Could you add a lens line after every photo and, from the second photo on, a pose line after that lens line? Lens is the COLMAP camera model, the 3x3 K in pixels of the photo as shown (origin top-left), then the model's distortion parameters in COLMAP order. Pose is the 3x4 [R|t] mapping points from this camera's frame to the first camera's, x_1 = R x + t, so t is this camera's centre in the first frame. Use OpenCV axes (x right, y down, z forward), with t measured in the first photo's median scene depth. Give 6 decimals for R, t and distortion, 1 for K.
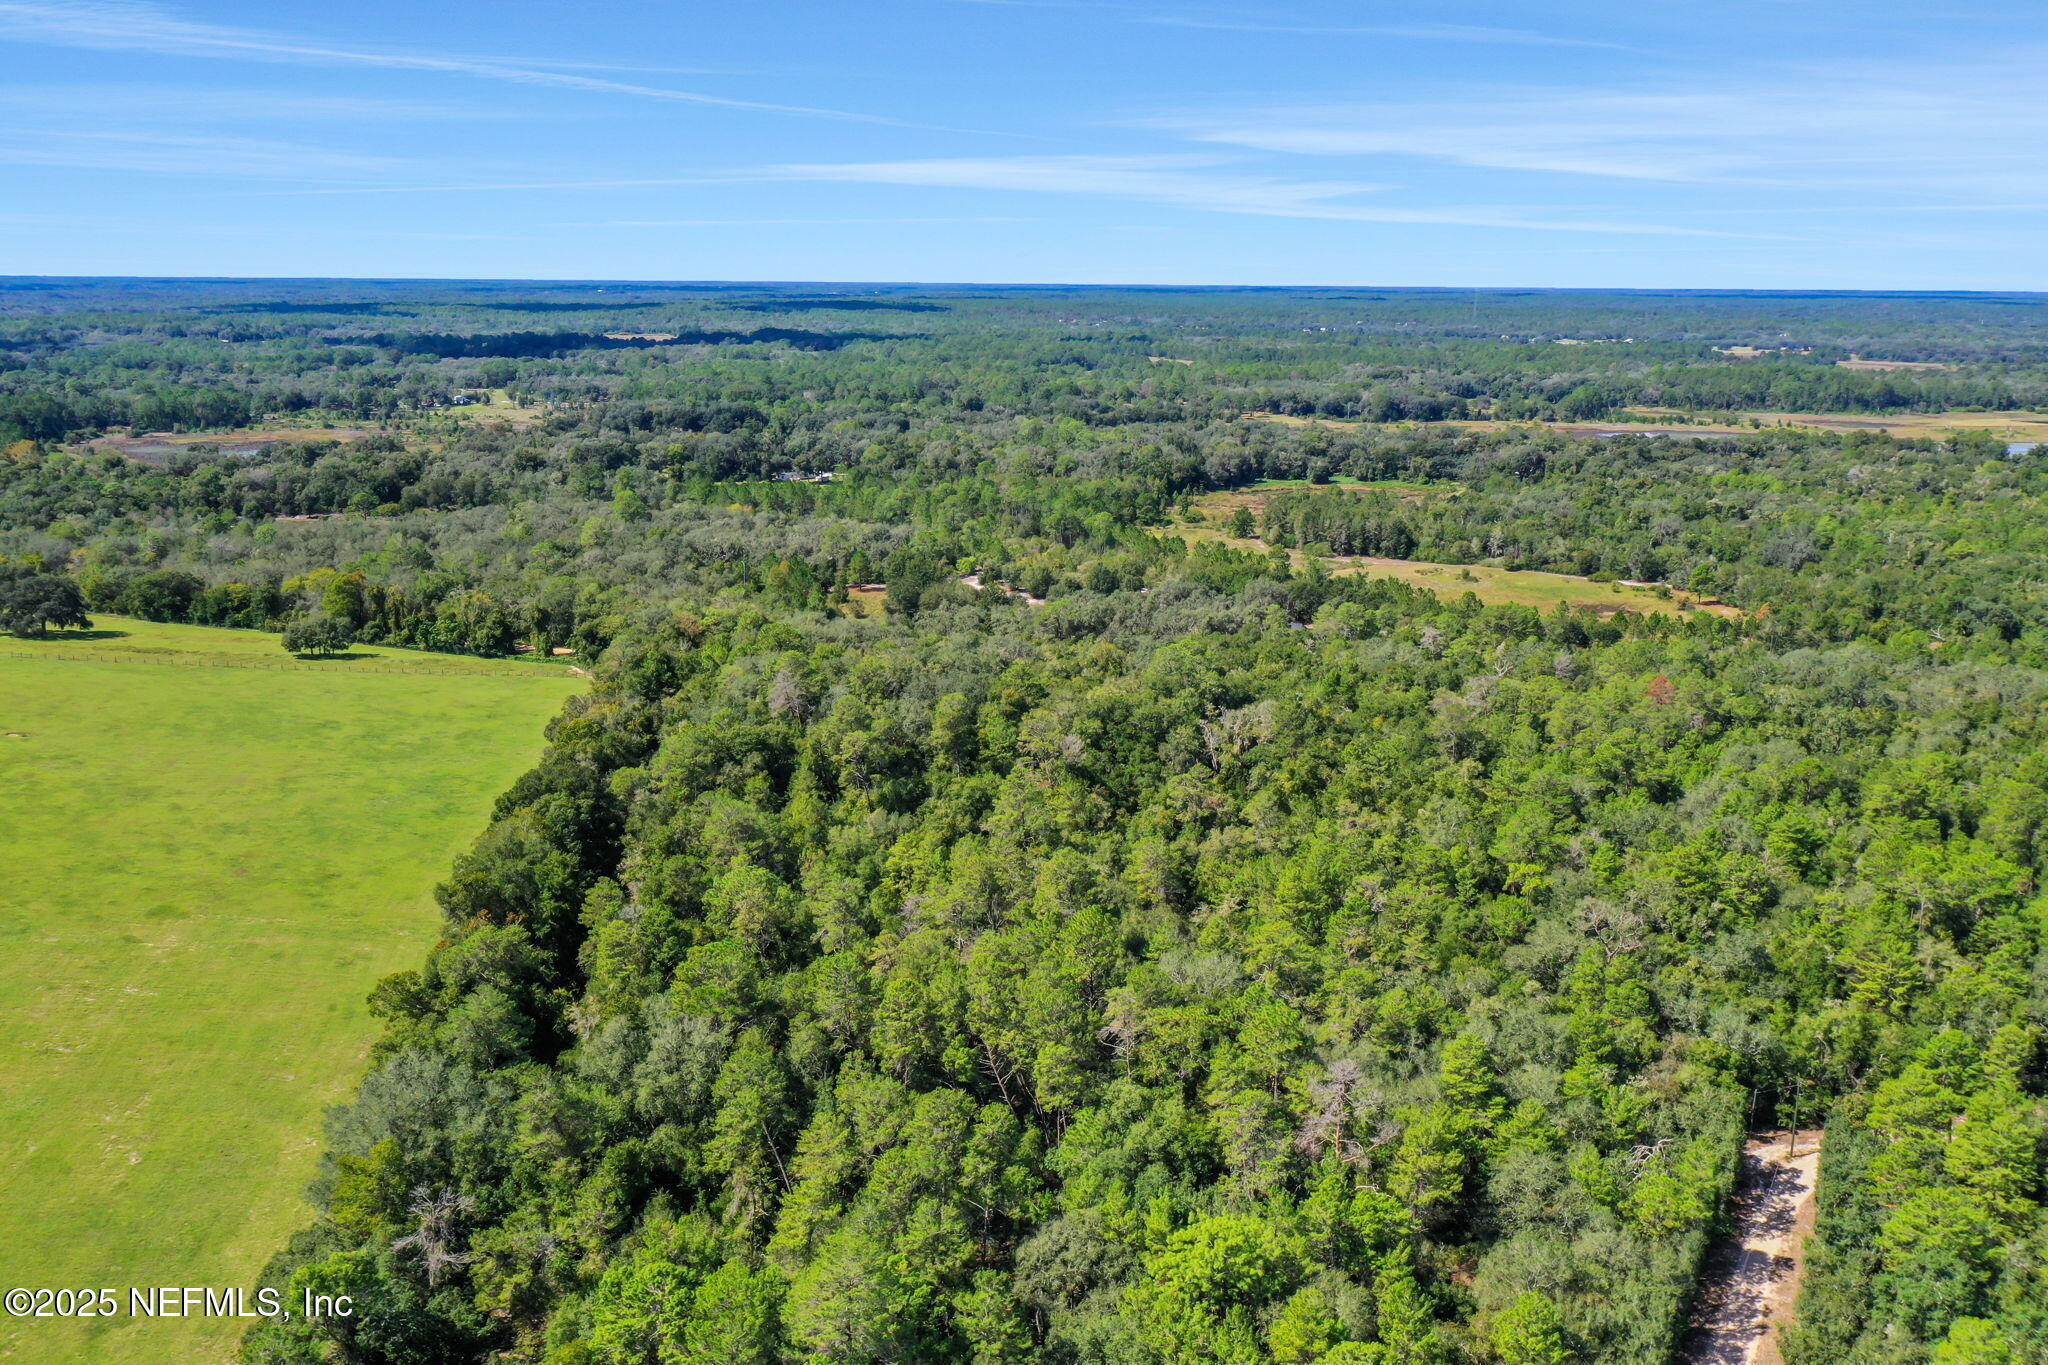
lens RADIAL K [[1641.6, 0, 1035.3], [0, 1641.6, 682.3], [0, 0, 1]] dist [0.004276, 0.001986]
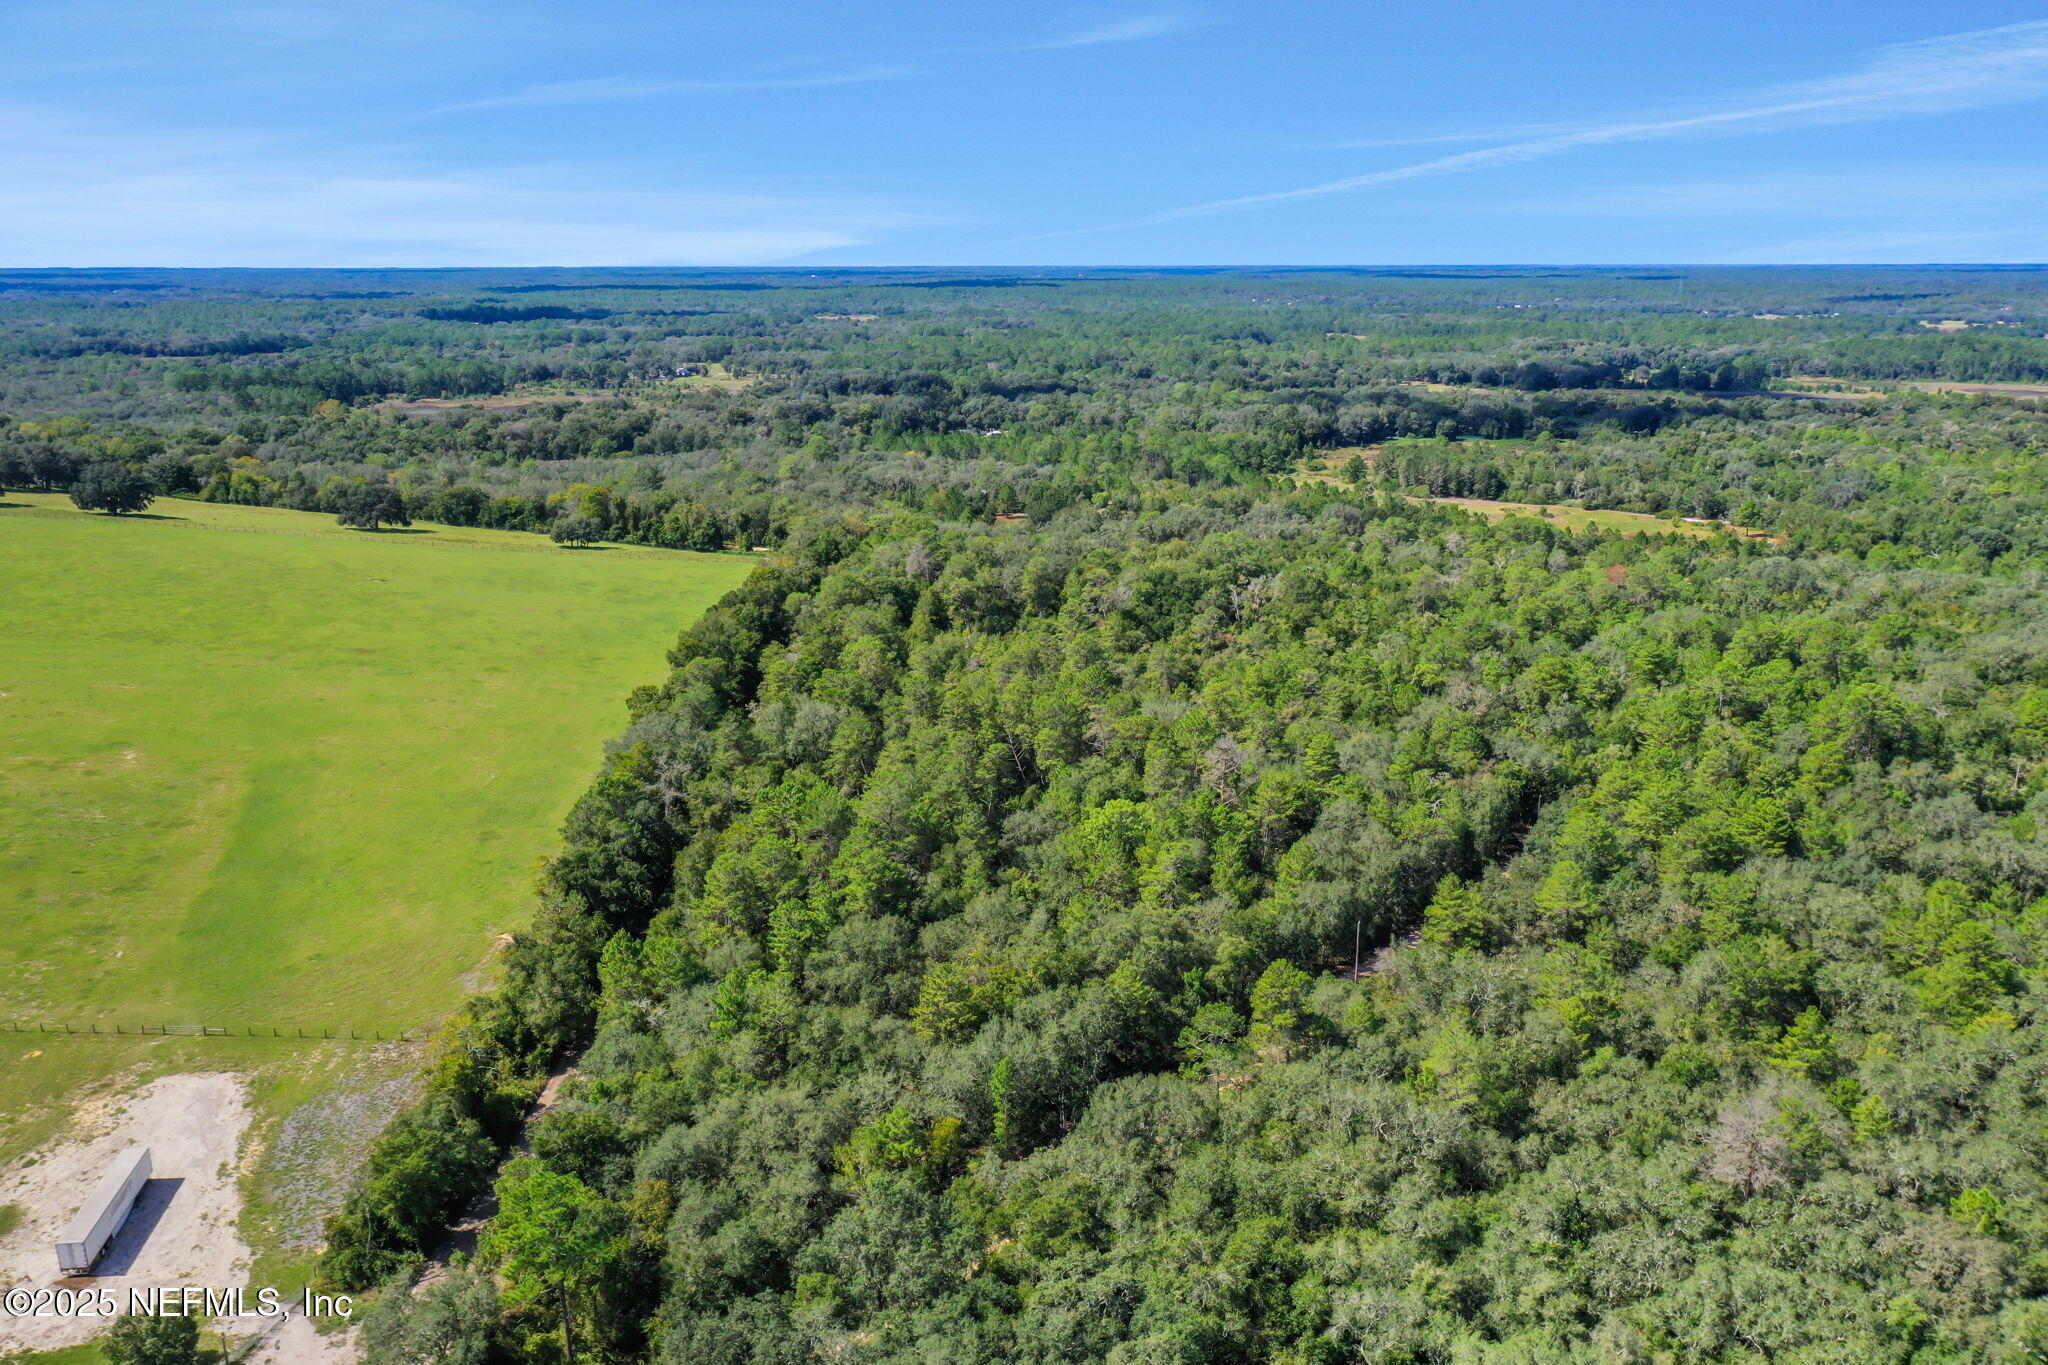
lens RADIAL K [[1651.8, 0, 1016.3], [0, 1651.8, 679.7], [0, 0, 1]] dist [0.003435, -0.005651]
pose [[0.990958, 0.023294, -0.132132, 0.044045], [-0.022394, 0.999715, 0.008287, 0.037423], [0.132288, -0.005253, 0.991197, -0.132214]]
